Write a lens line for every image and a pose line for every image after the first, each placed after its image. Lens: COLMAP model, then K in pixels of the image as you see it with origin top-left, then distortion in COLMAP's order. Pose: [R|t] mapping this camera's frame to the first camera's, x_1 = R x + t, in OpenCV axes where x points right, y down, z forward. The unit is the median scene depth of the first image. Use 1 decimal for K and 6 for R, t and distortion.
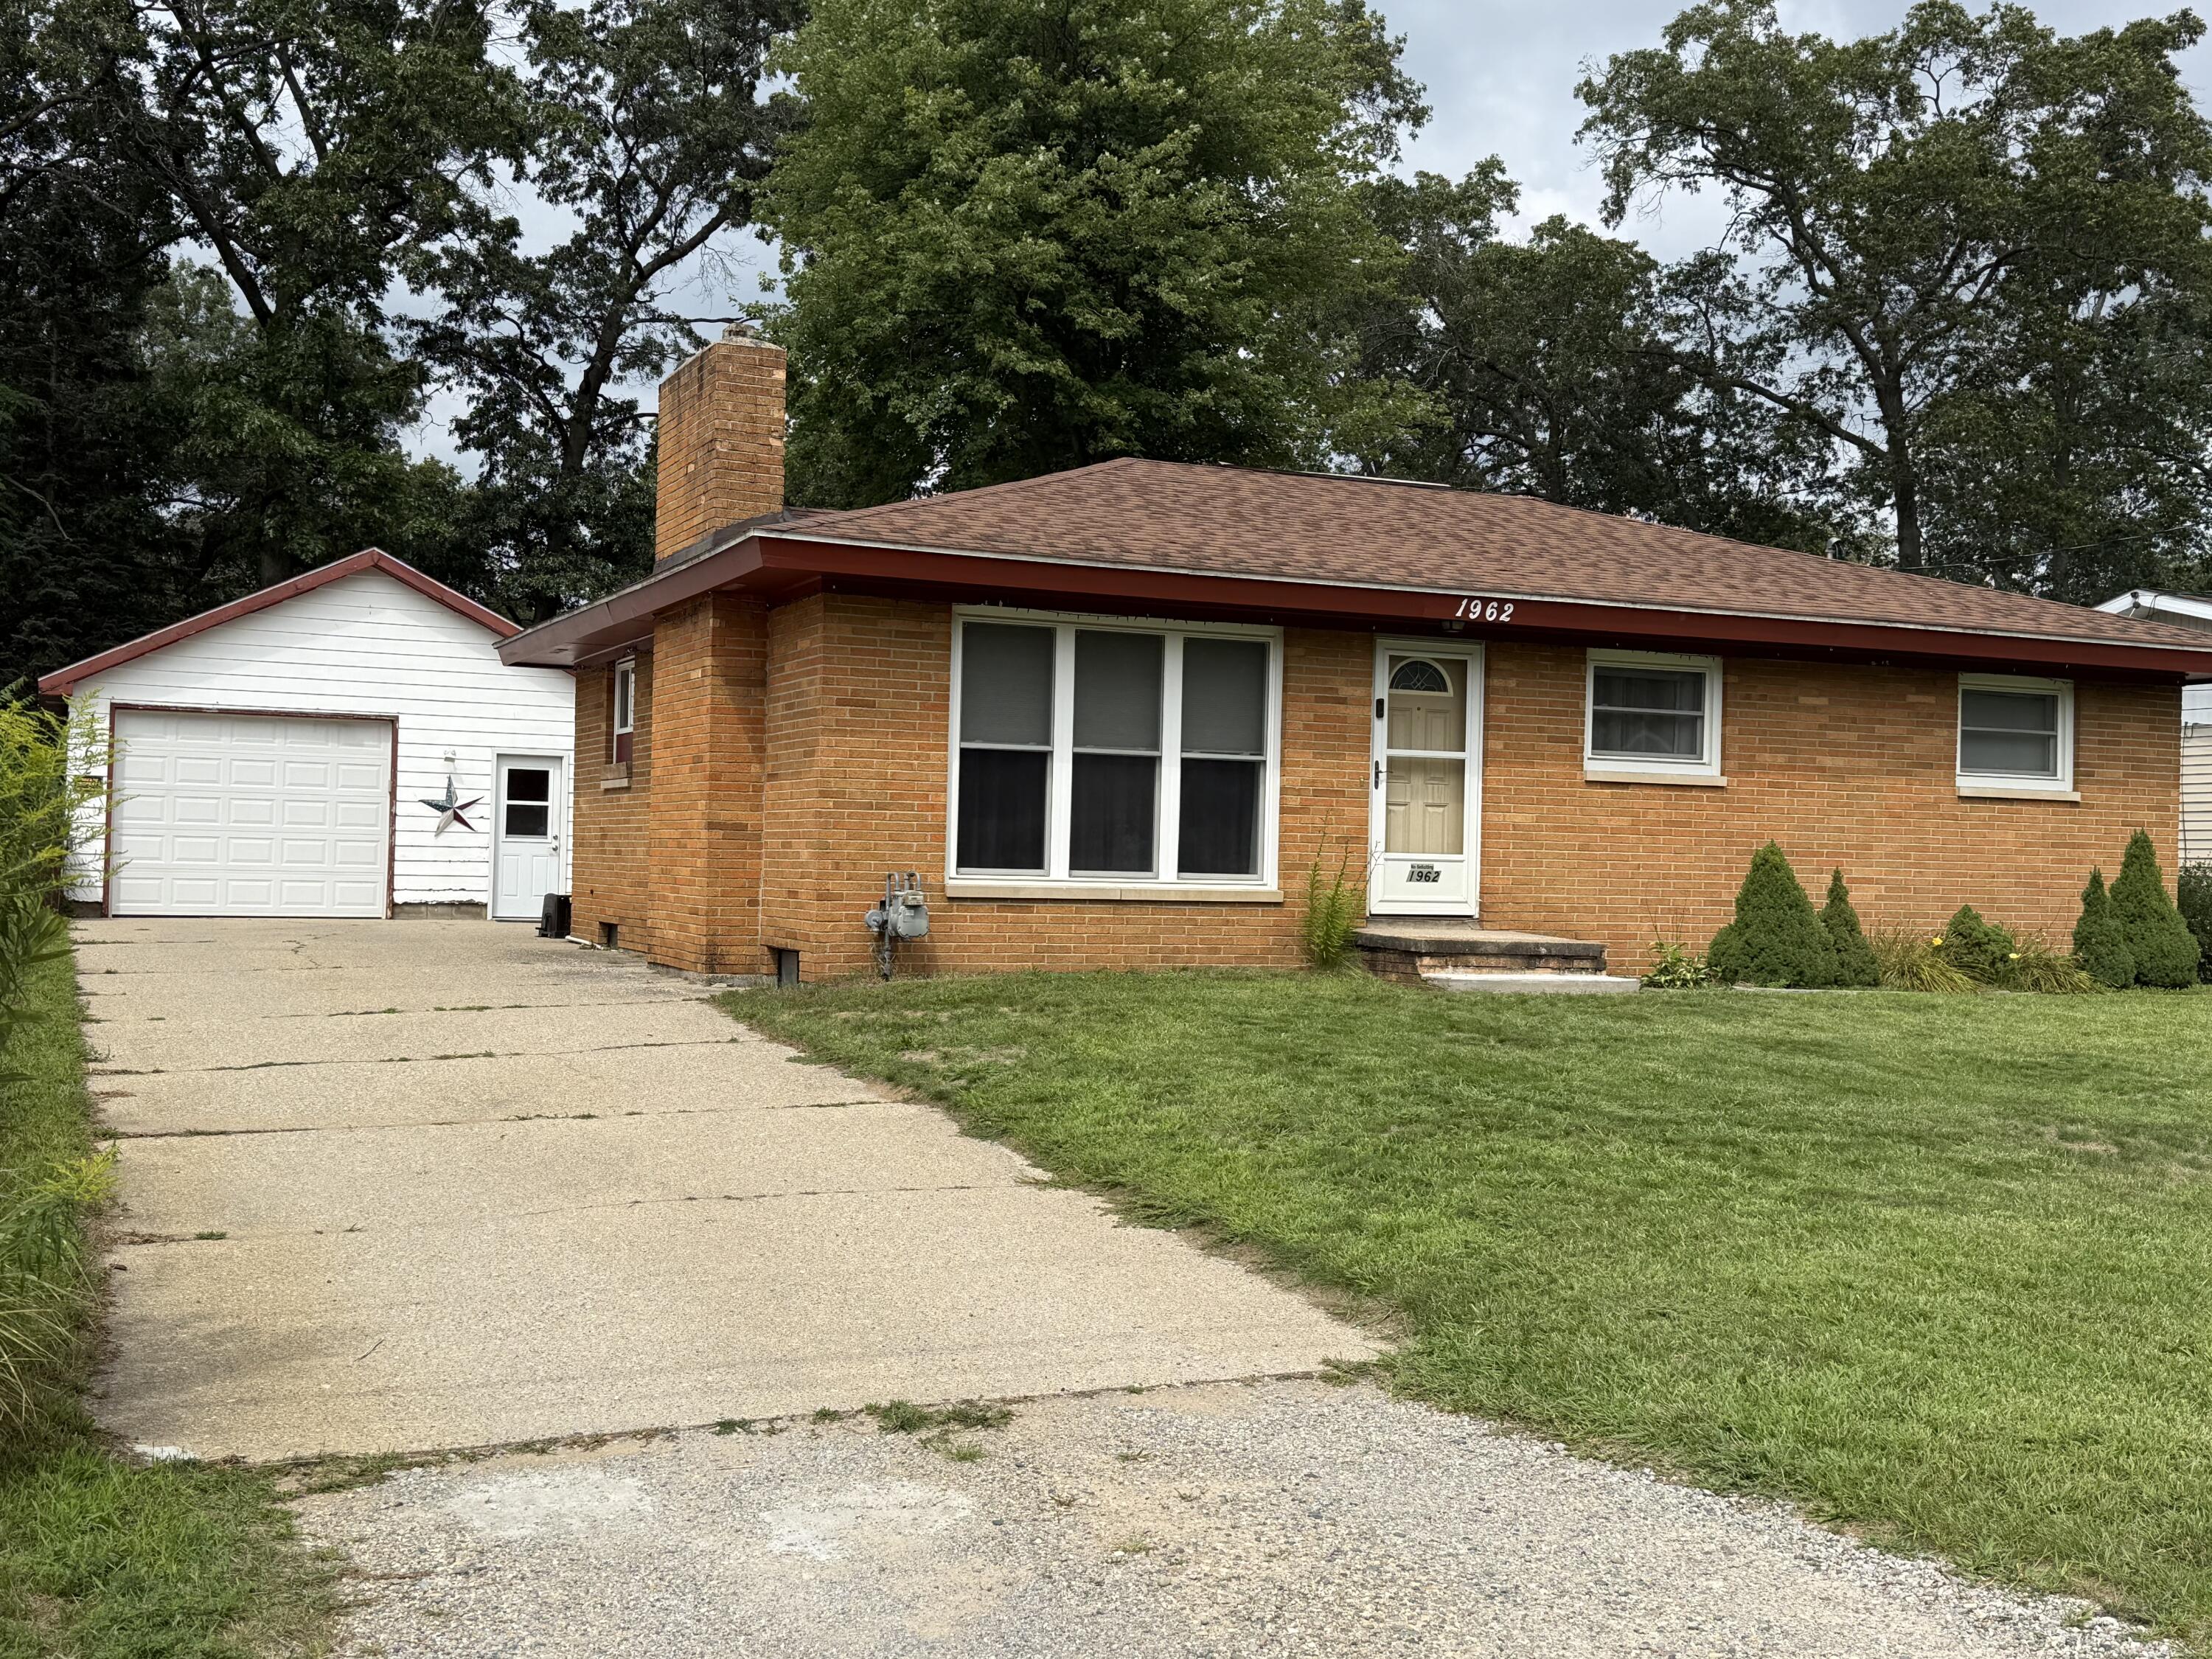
lens RADIAL K [[2360.3, 0, 1106.0], [0, 2360.3, 829.5], [0, 0, 1]] dist [0.125076, -0.010332]
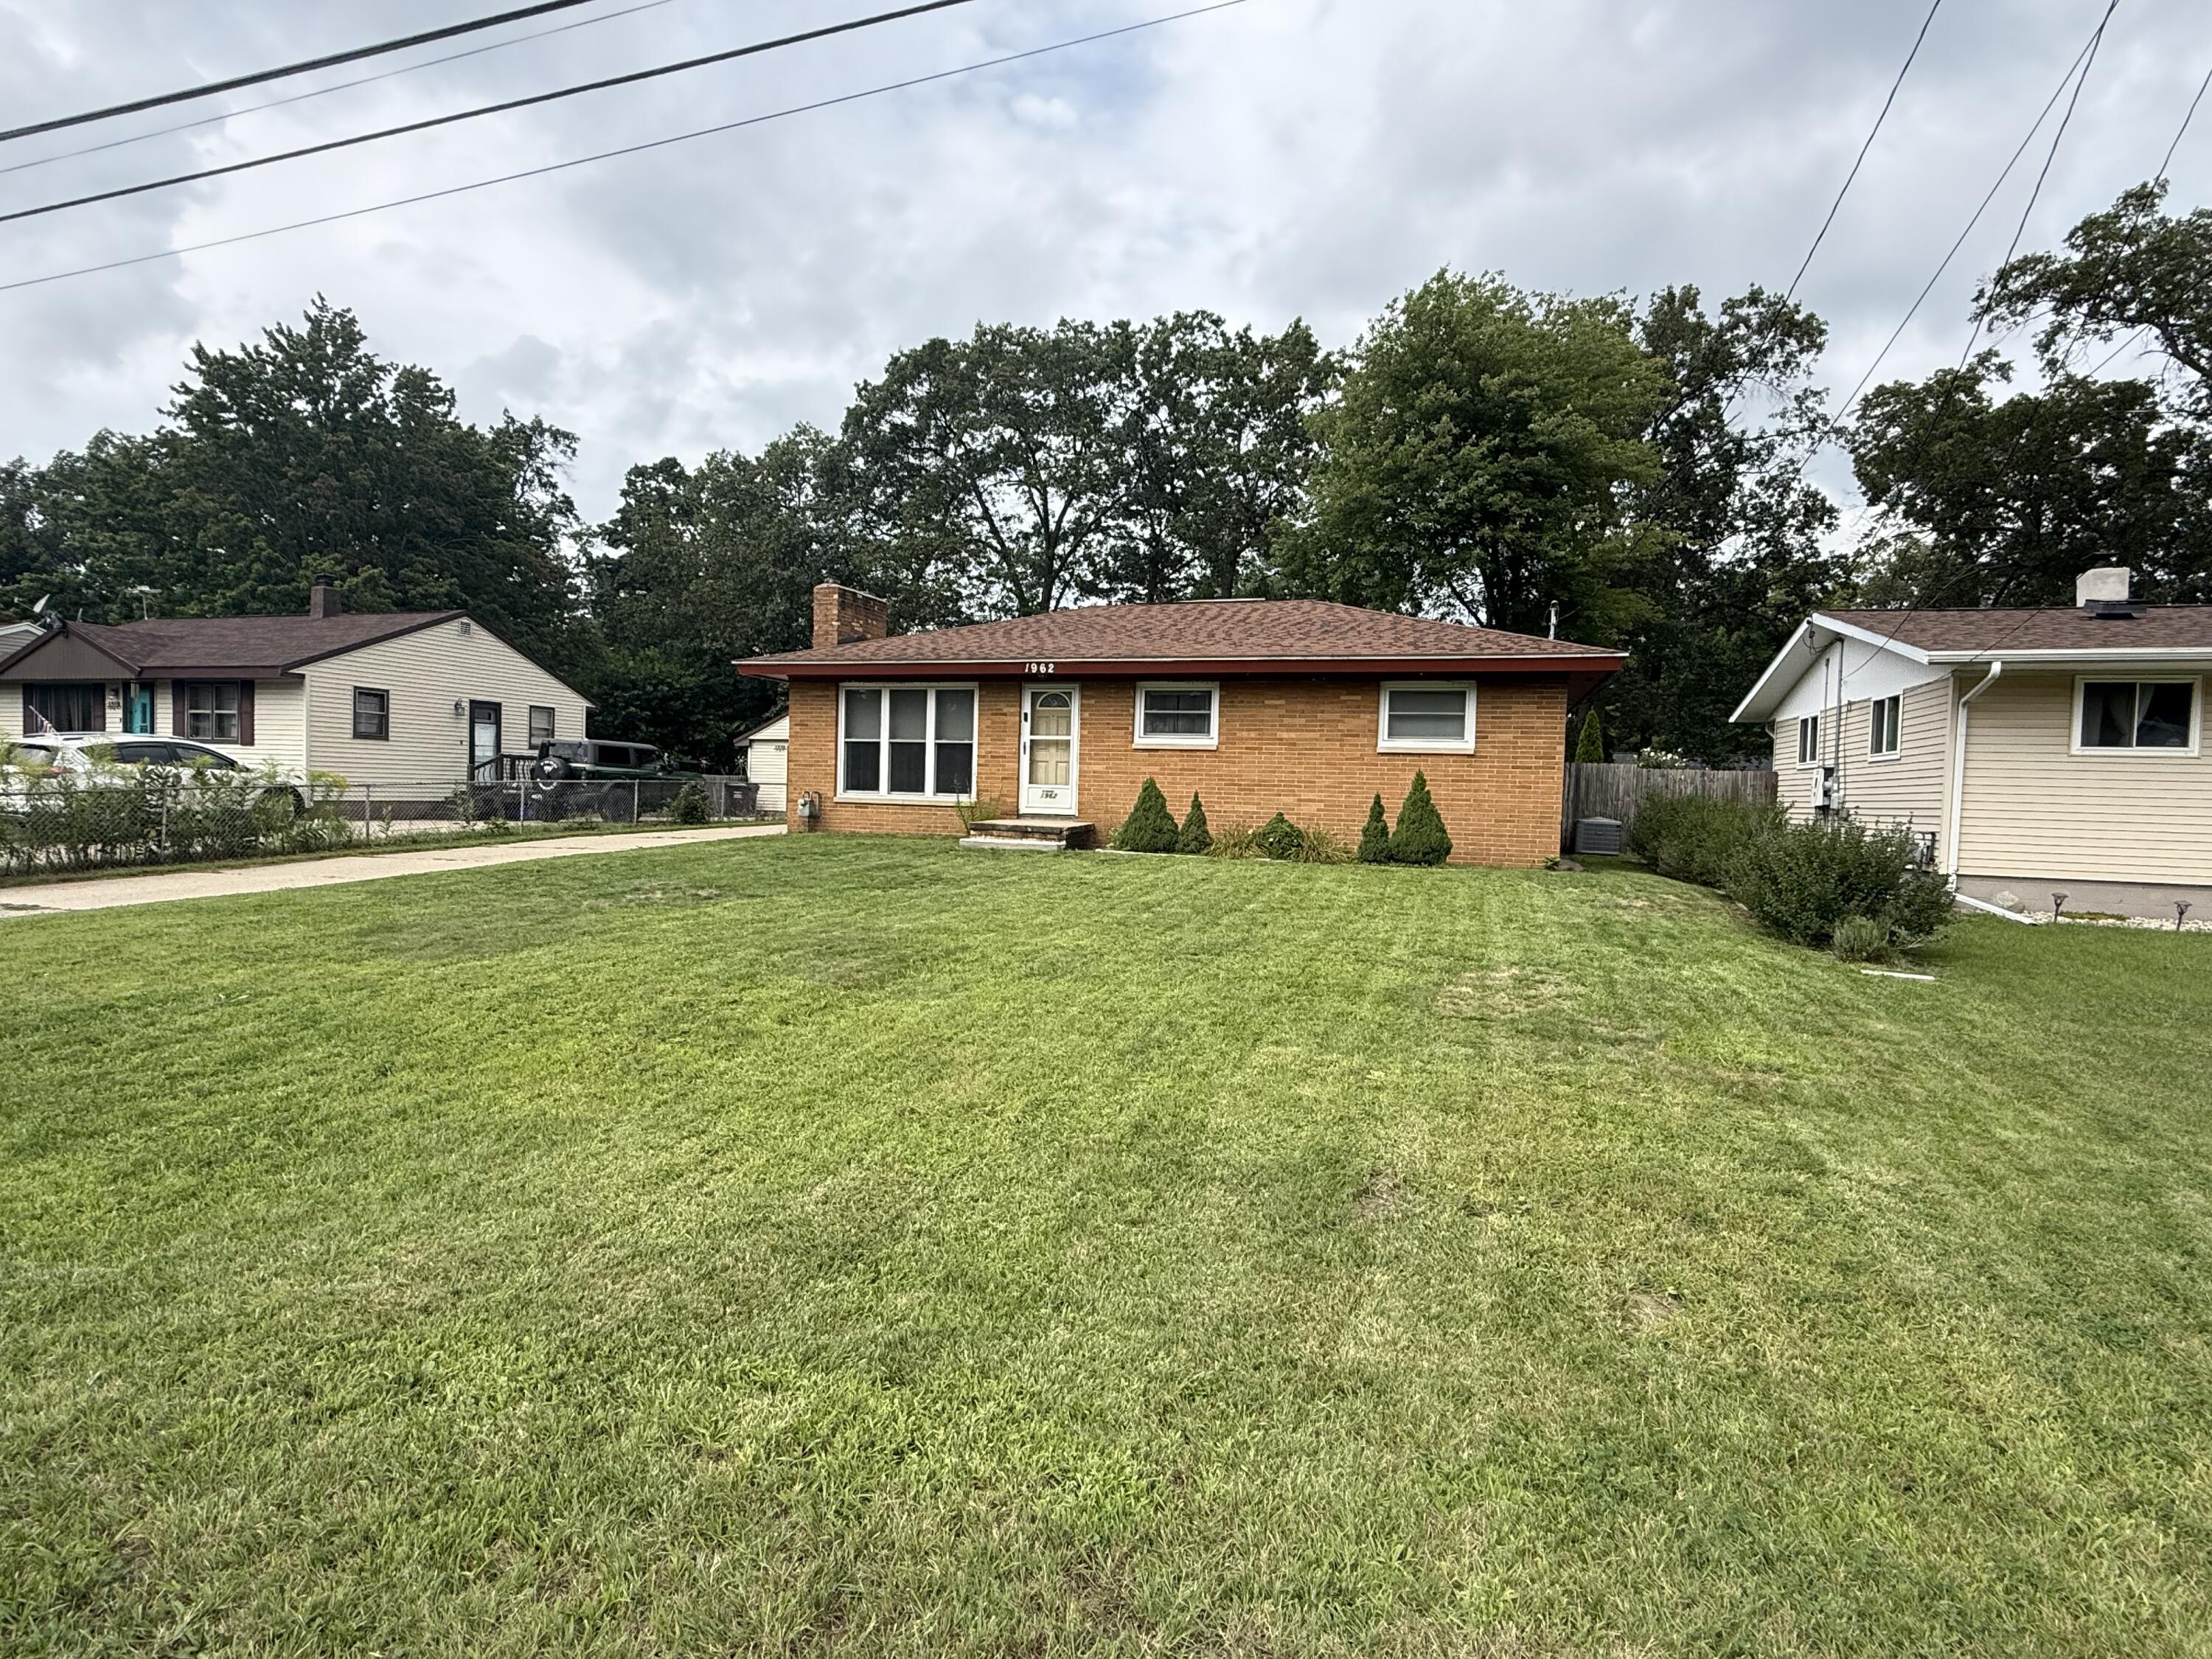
lens RADIAL K [[1109.4, 0, 1106.0], [0, 1109.4, 829.5], [0, 0, 1]] dist [0.004441, 0.001760]
pose [[0.737788, 0.022076, -0.674672, 0.849109], [-0.001022, 0.999500, 0.031587, 0.018681], [0.675032, -0.022615, 0.737442, 0.309475]]
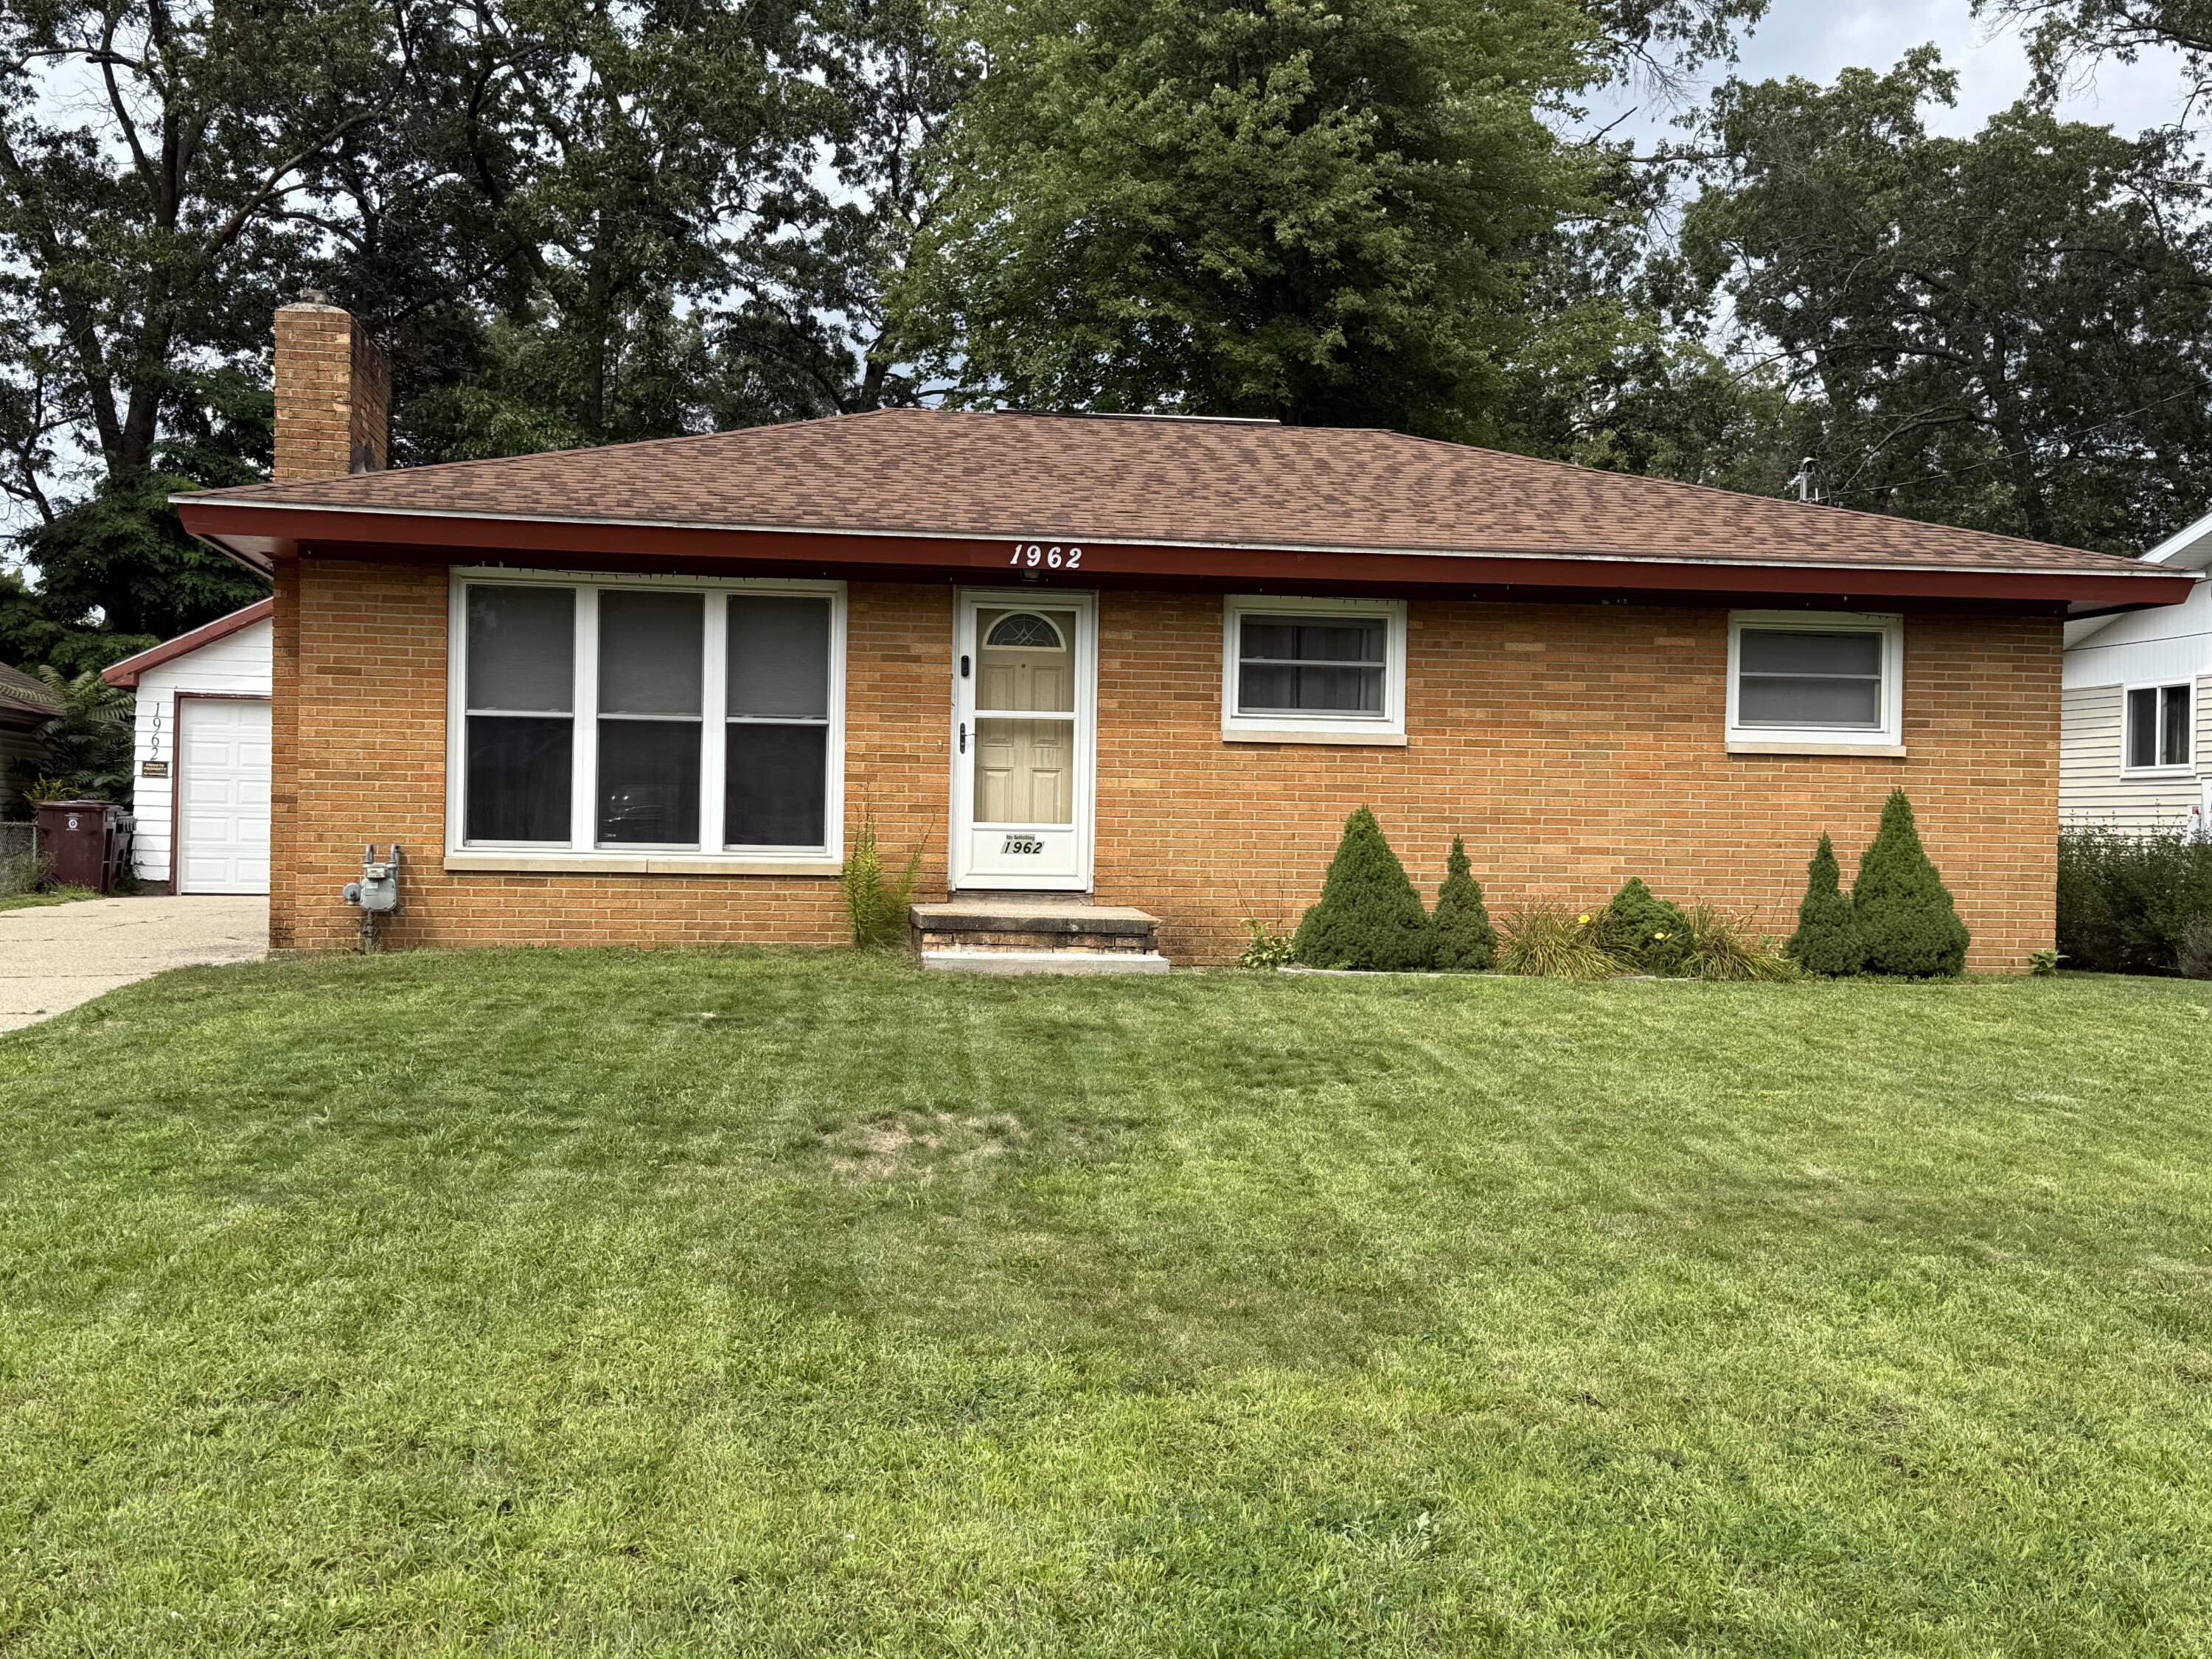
lens RADIAL K [[2447.8, 0, 1106.0], [0, 2447.8, 829.5], [0, 0, 1]] dist [0.172931, -0.296006]
pose [[0.962547, -0.006223, -0.271044, 0.430055], [0.007989, 0.999953, 0.005413, 0.007965], [0.270997, -0.007375, 0.962552, 0.090818]]
